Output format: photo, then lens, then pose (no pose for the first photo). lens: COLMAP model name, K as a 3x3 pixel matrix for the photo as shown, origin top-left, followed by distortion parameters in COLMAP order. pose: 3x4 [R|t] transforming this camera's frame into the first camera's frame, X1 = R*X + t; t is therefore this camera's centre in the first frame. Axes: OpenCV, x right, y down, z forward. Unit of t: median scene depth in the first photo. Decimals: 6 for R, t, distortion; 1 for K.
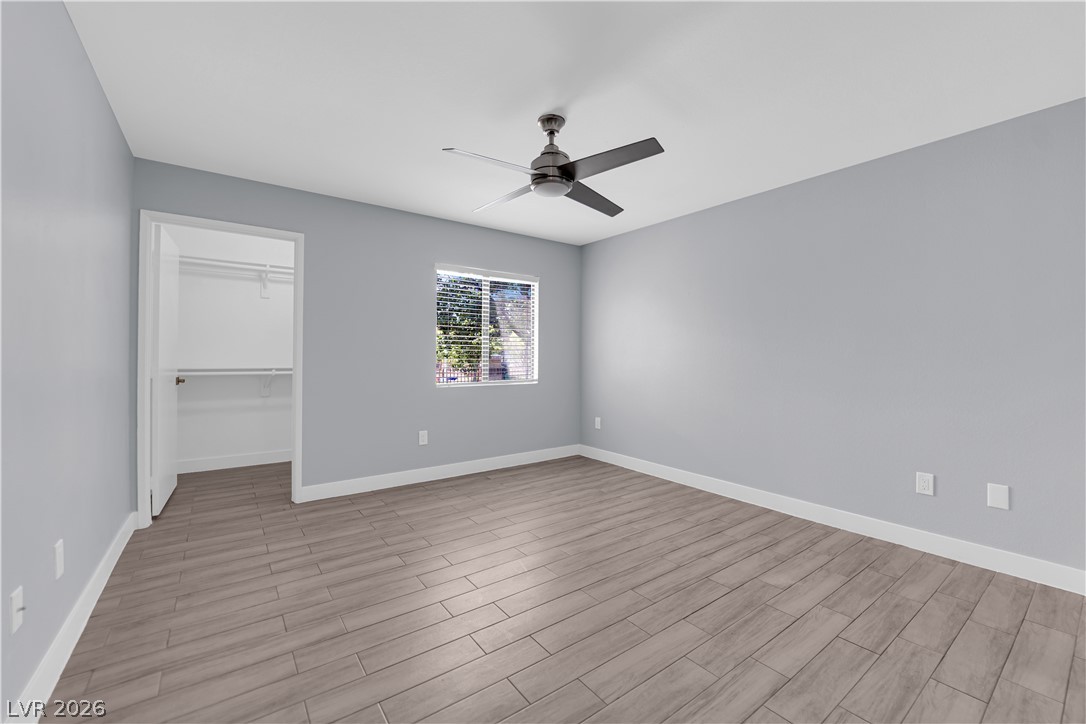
lens RADIAL K [[439.0, 0, 553.1], [0, 439.0, 358.1], [0, 0, 1]] dist [-0.012124, -0.001919]
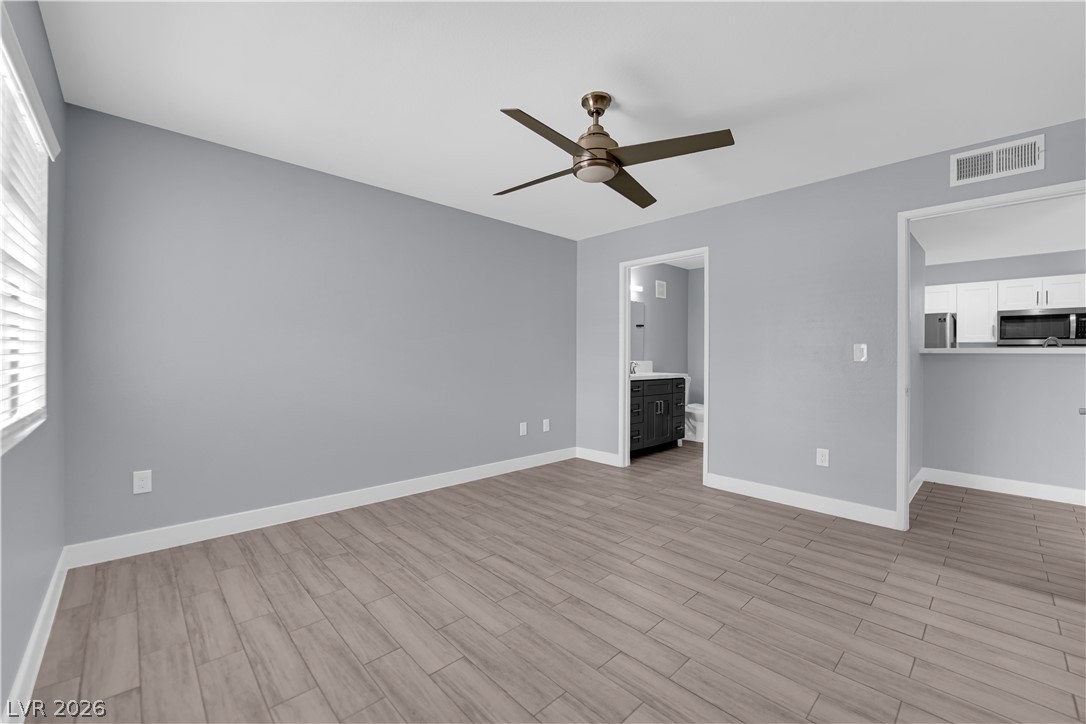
lens RADIAL K [[439.0, 0, 536.5], [0, 439.0, 361.0], [0, 0, 1]] dist [-0.012124, -0.001919]
pose [[-0.100190, -0.020194, 0.994763, -0.691055], [-0.002875, 0.999796, 0.020006, -0.008874], [-0.994964, -0.000855, -0.100228, 0.915191]]
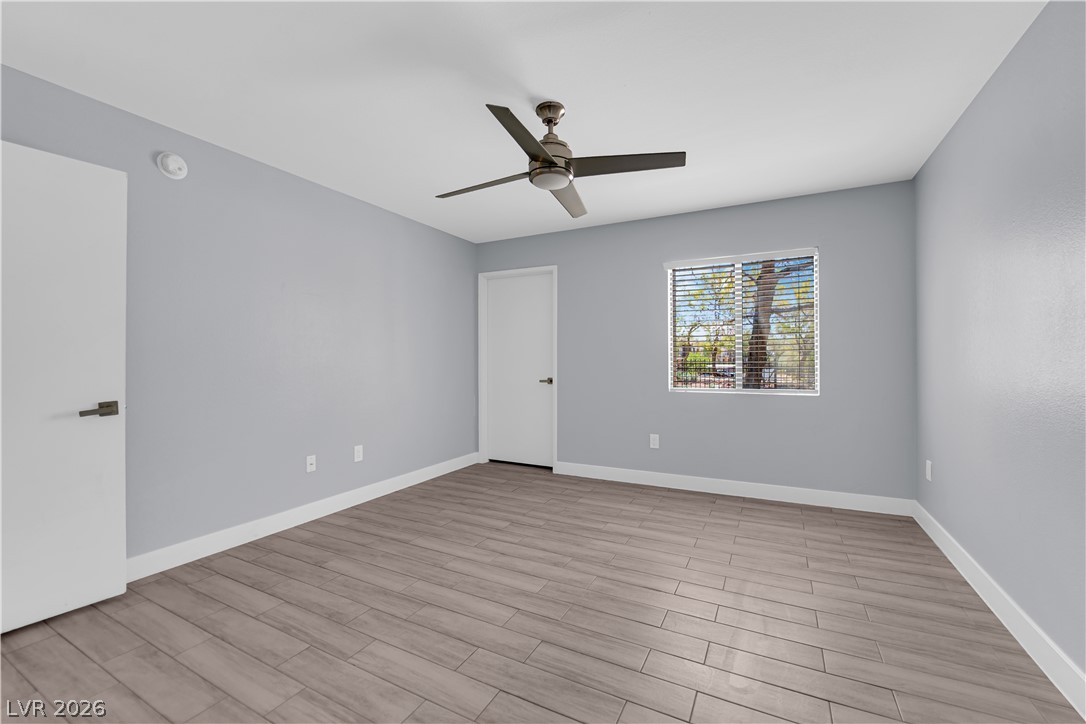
lens RADIAL K [[439.0, 0, 543.7], [0, 439.0, 359.7], [0, 0, 1]] dist [-0.012124, -0.001919]
pose [[0.433167, -0.006252, -0.901292, 0.626858], [0.002885, 0.999980, -0.005550, 0.001658], [0.901309, -0.000196, 0.433176, 0.435653]]
